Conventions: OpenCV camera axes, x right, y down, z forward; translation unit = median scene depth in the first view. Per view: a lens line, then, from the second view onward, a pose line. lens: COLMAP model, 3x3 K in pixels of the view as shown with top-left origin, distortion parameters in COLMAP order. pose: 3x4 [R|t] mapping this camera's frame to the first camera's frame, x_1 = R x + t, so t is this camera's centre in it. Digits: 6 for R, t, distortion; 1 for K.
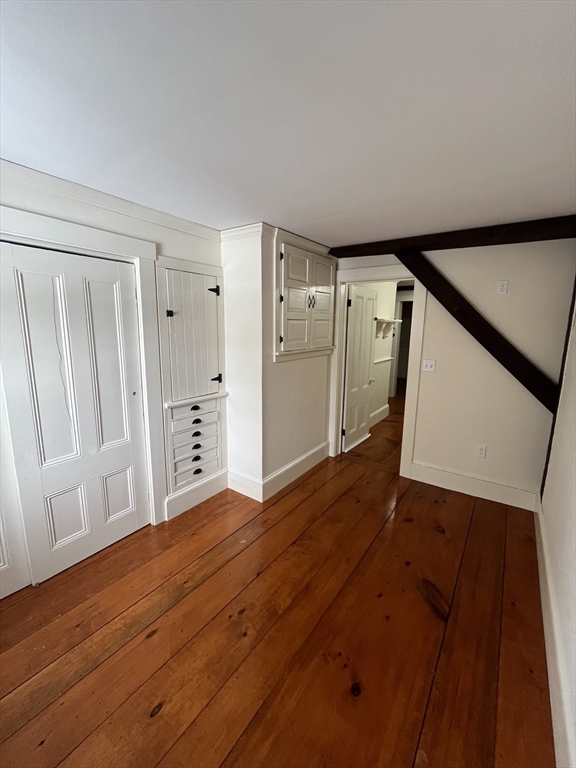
lens RADIAL K [[312.0, 0, 287.2], [0, 312.0, 382.3], [0, 0, 1]] dist [-0.003400, -0.000370]
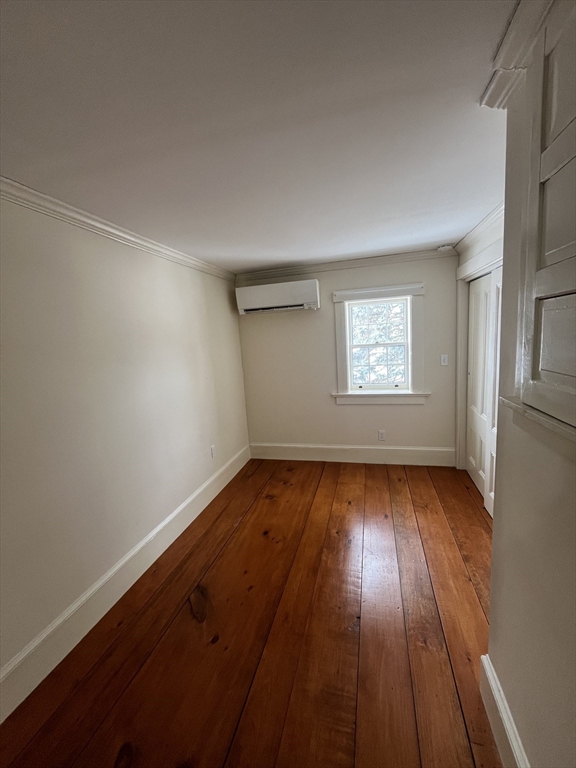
lens RADIAL K [[312.0, 0, 287.4], [0, 312.0, 381.4], [0, 0, 1]] dist [-0.003400, -0.000370]
pose [[-0.932715, 0.098930, -0.346780, 0.406211], [-0.012549, 0.952147, 0.305384, -0.271286], [0.360397, 0.289188, -0.886840, 1.509854]]
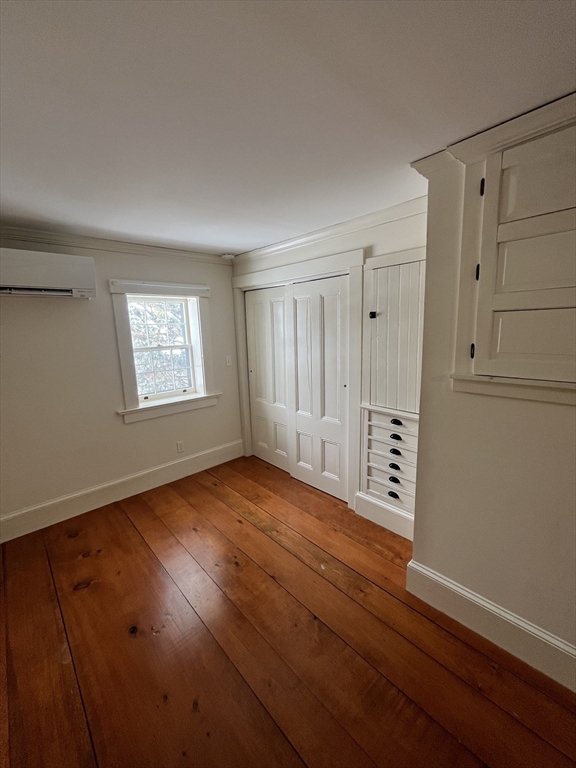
lens RADIAL K [[312.0, 0, 286.7], [0, 312.0, 382.0], [0, 0, 1]] dist [-0.003400, -0.000370]
pose [[-0.200439, 0.167085, -0.965353, 0.694673], [-0.152128, 0.968090, 0.199145, -0.180935], [0.967823, 0.186774, -0.168625, 0.998667]]
